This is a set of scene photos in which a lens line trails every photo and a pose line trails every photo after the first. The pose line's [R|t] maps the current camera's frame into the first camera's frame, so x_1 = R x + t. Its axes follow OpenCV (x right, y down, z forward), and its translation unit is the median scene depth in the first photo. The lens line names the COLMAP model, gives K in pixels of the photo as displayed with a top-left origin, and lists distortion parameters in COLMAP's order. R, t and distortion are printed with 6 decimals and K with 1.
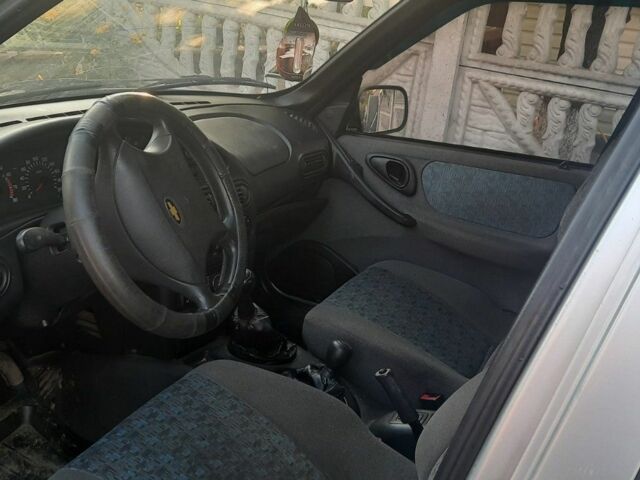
lens RADIAL K [[761.2, 0, 297.2], [0, 761.2, 239.5], [0, 0, 1]] dist [0.109820, -0.229175]
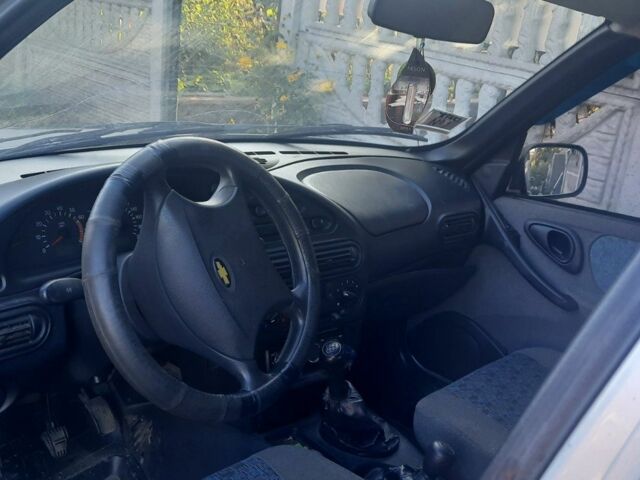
lens RADIAL K [[761.2, 0, 297.2], [0, 761.2, 239.5], [0, 0, 1]] dist [0.109820, -0.229175]
pose [[0.958204, 0.082410, -0.273959, 0.098584], [-0.099651, 0.993785, -0.049599, -0.025570], [0.268169, 0.074827, 0.960462, 0.115133]]
